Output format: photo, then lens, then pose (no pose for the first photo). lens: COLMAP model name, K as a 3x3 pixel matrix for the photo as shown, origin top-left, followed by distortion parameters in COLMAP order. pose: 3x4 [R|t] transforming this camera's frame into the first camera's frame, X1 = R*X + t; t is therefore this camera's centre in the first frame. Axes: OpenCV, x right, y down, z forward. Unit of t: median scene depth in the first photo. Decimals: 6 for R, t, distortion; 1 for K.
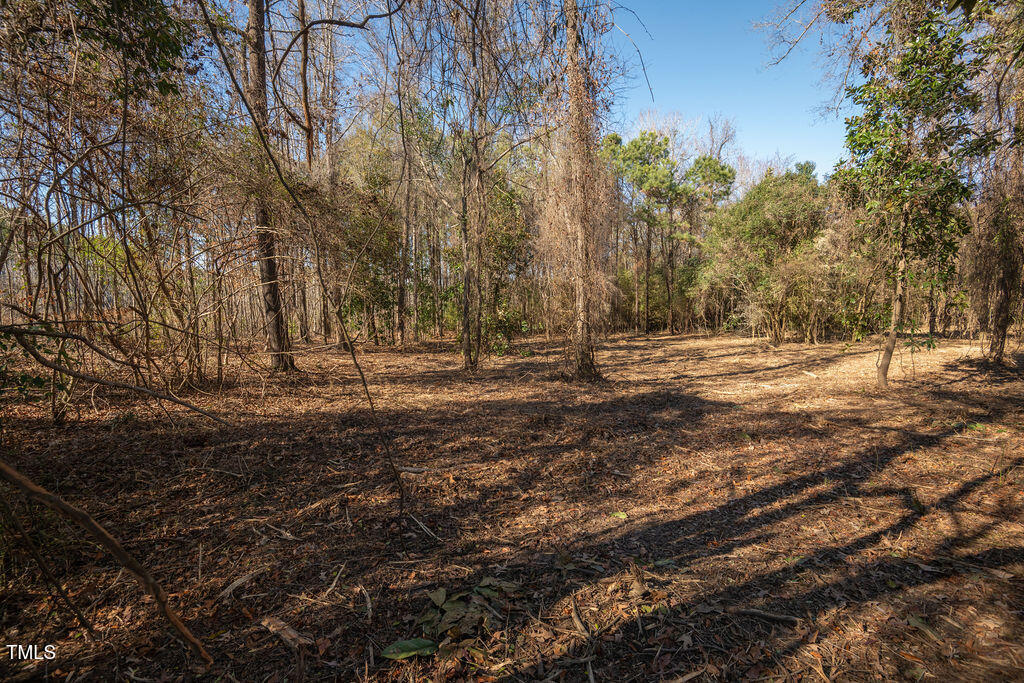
lens RADIAL K [[464.5, 0, 509.3], [0, 464.5, 342.3], [0, 0, 1]] dist [-0.000136, -0.006264]
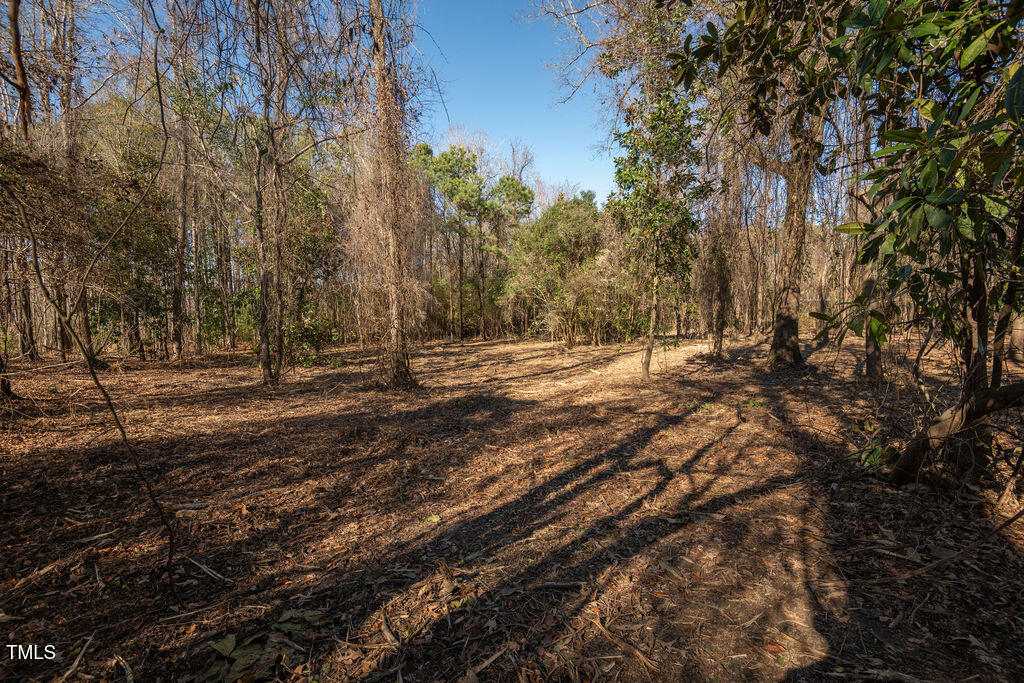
lens RADIAL K [[464.5, 0, 510.0], [0, 464.5, 342.5], [0, 0, 1]] dist [-0.000136, -0.006264]
pose [[0.924393, -0.022352, 0.380785, 0.003886], [0.028096, 0.999560, -0.009534, 0.000027], [-0.380405, 0.019512, 0.924614, -0.003600]]
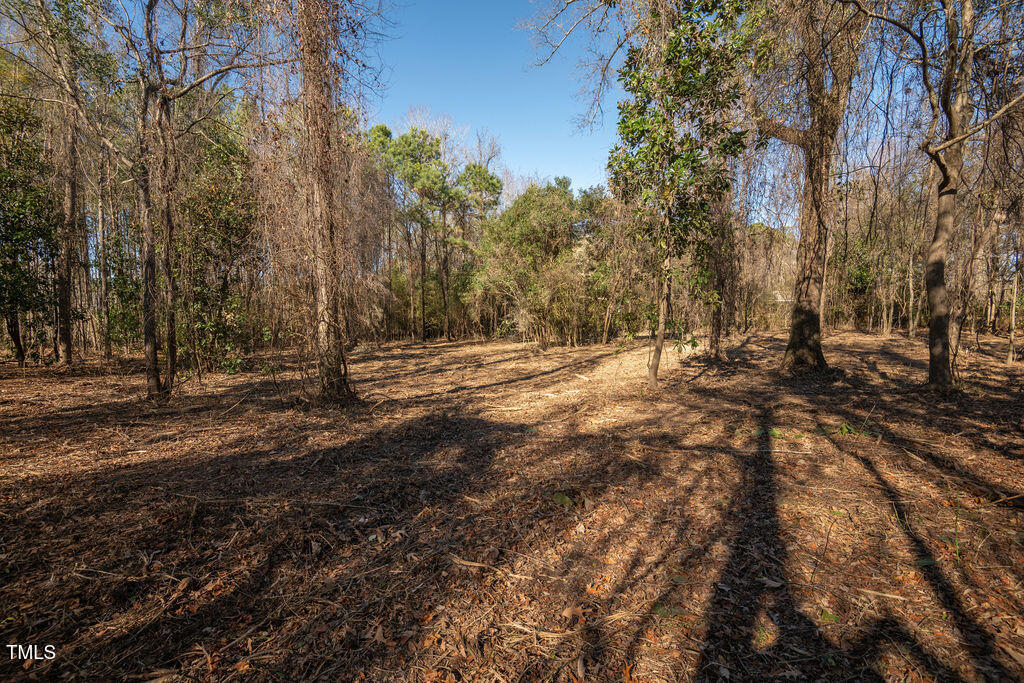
lens RADIAL K [[464.5, 0, 509.9], [0, 464.5, 341.9], [0, 0, 1]] dist [-0.000136, -0.006264]
pose [[0.892926, -0.022596, 0.449636, 0.079849], [0.031400, 0.999433, -0.012130, 0.000995], [-0.449107, 0.024949, 0.893130, 0.217629]]
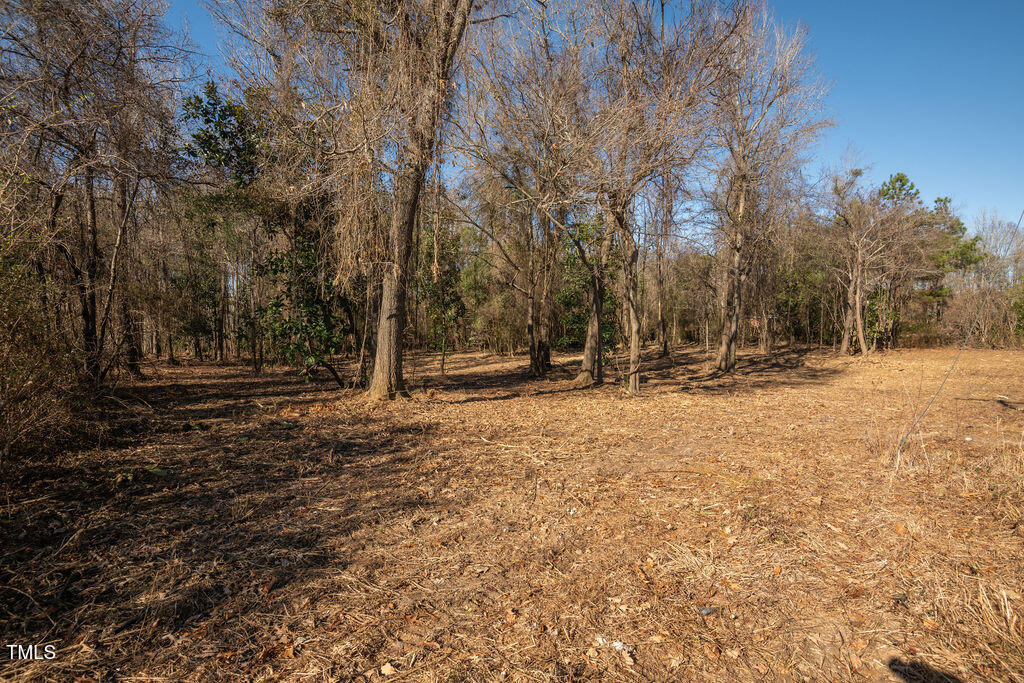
lens RADIAL K [[464.5, 0, 504.8], [0, 464.5, 340.1], [0, 0, 1]] dist [-0.000136, -0.006264]
pose [[0.962237, -0.005054, 0.272166, 0.401915], [0.015275, 0.999255, -0.035450, 0.012358], [-0.271784, 0.038269, 0.961597, -1.093996]]
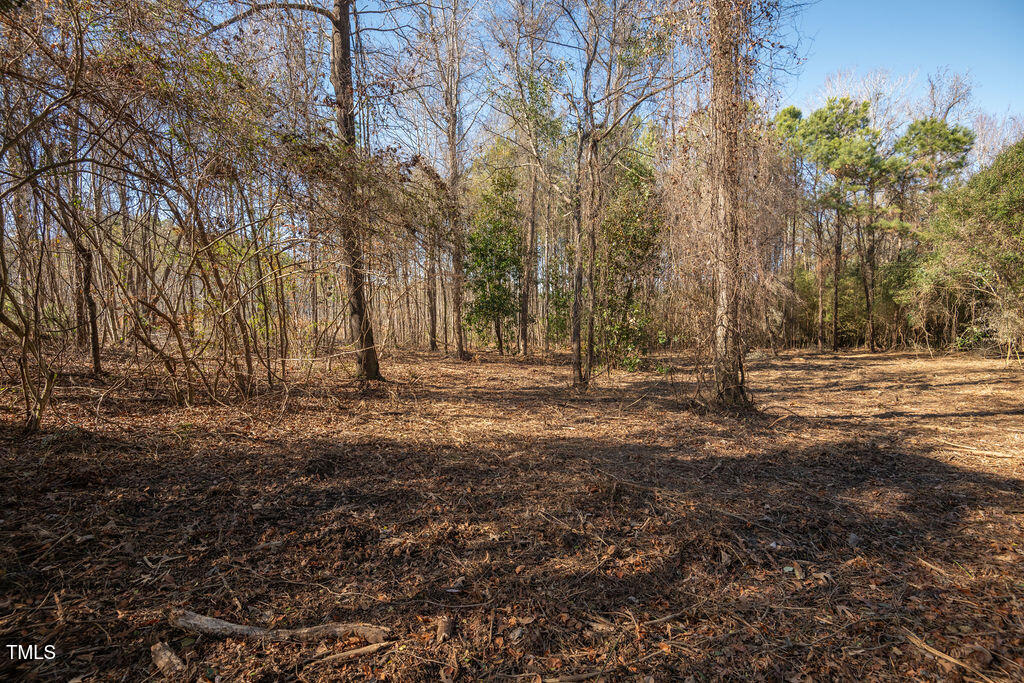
lens RADIAL K [[464.5, 0, 509.9], [0, 464.5, 342.4], [0, 0, 1]] dist [-0.000136, -0.006264]
pose [[0.947962, 0.018253, -0.317861, 0.066847], [-0.026580, 0.999407, -0.021880, 0.000352], [0.317273, 0.029190, 0.947885, 0.219682]]
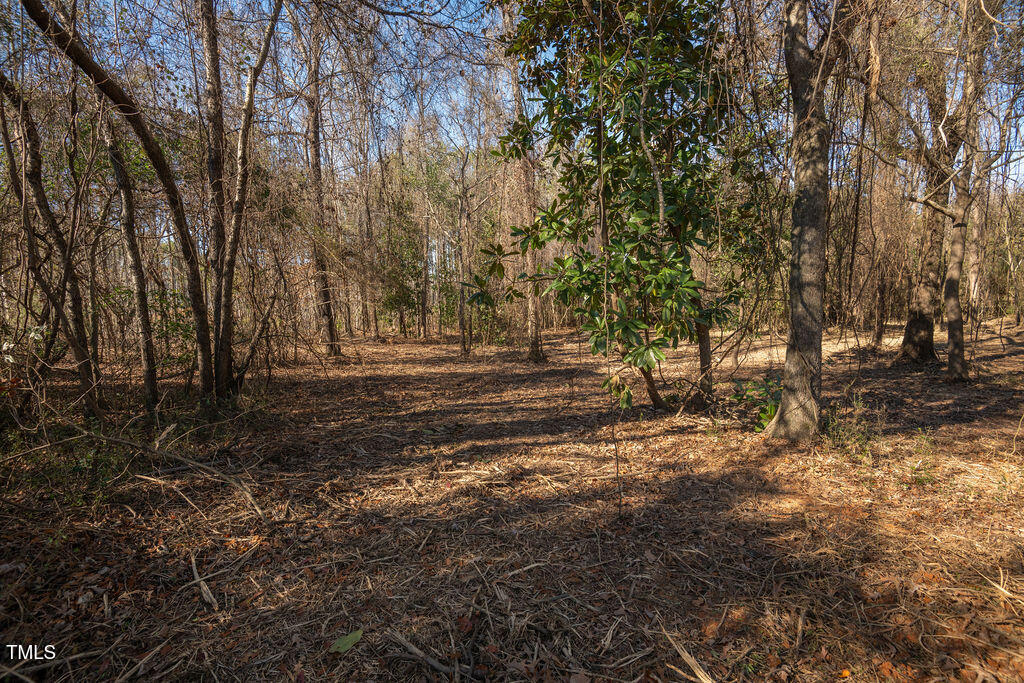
lens RADIAL K [[464.5, 0, 512.4], [0, 464.5, 345.8], [0, 0, 1]] dist [-0.000136, -0.006264]
pose [[0.996851, -0.002668, -0.079253, 0.194627], [0.004620, 0.999690, 0.024466, -0.004125], [0.079163, -0.024755, 0.996554, -0.420579]]
